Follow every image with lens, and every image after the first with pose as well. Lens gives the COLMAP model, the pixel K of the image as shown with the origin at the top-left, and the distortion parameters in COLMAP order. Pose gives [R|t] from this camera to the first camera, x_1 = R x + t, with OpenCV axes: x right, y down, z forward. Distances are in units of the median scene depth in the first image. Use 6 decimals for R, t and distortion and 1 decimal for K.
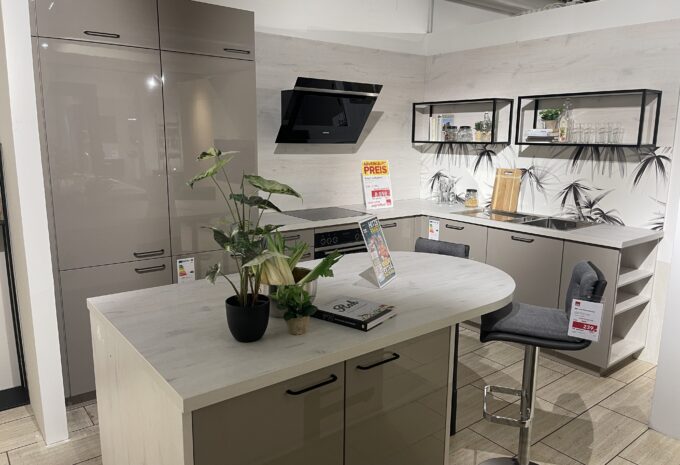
lens RADIAL K [[510.9, 0, 336.6], [0, 510.9, 230.5], [0, 0, 1]] dist [0.052304, -0.033206]
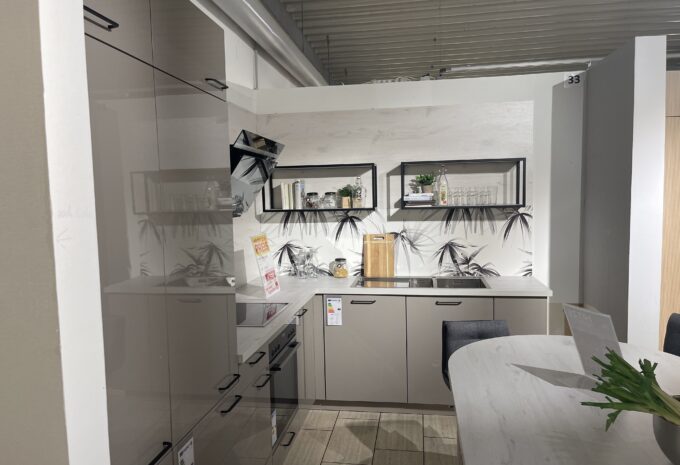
lens RADIAL K [[510.9, 0, 339.0], [0, 510.9, 237.7], [0, 0, 1]] dist [0.052304, -0.033206]
pose [[0.734519, -0.084055, 0.673362, -0.404615], [0.155632, 0.986716, -0.046595, -0.084642], [-0.660500, 0.139022, 0.737843, 0.354017]]
